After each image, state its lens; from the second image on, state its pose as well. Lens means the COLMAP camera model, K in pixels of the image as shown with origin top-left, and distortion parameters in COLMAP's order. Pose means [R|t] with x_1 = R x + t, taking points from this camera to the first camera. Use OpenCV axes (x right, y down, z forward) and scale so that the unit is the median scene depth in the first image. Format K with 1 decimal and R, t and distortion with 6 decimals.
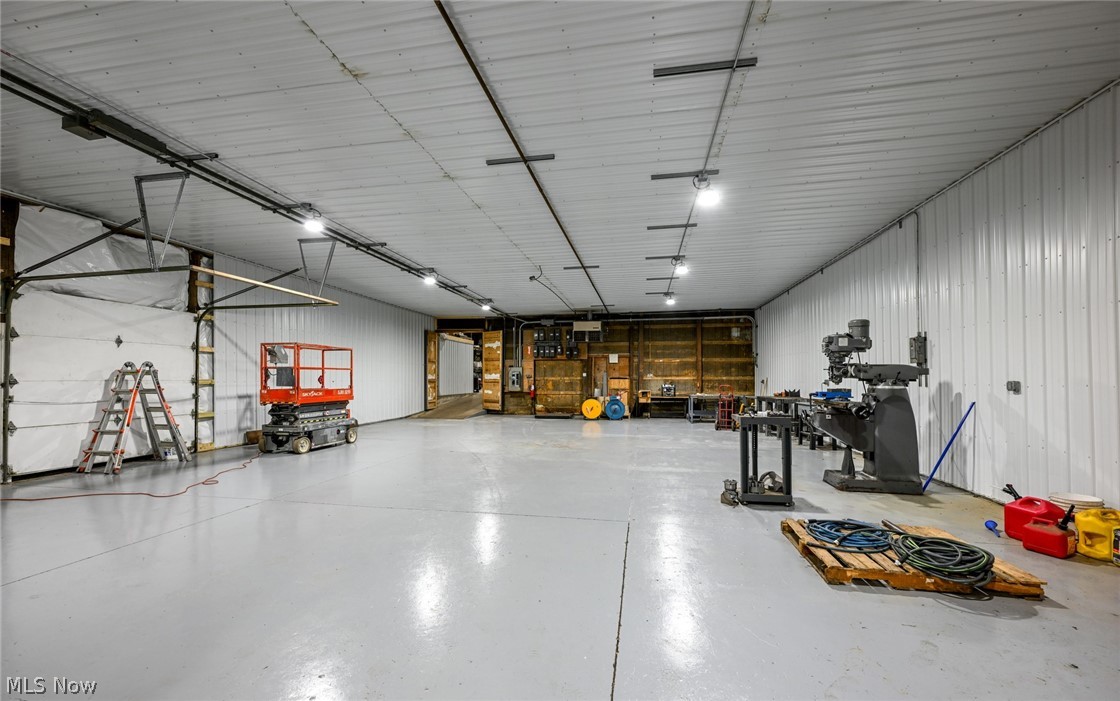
lens RADIAL K [[442.4, 0, 563.1], [0, 442.4, 375.6], [0, 0, 1]] dist [-0.001672, -0.000185]
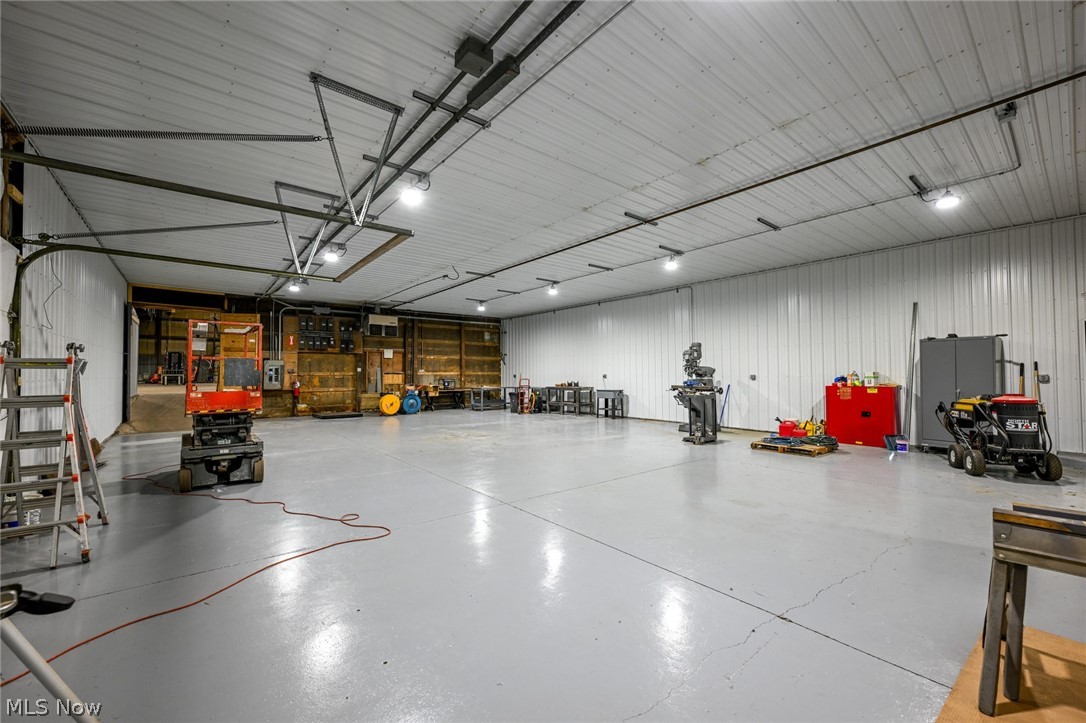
lens RADIAL K [[428.7, 0, 543.6], [0, 428.7, 362.7], [0, 0, 1]] dist [0.000340, 0.000006]
pose [[0.657111, 0.018700, 0.753562, -0.394830], [-0.004630, 0.999774, -0.020773, 0.000082], [-0.753780, 0.010161, 0.657049, 0.101328]]
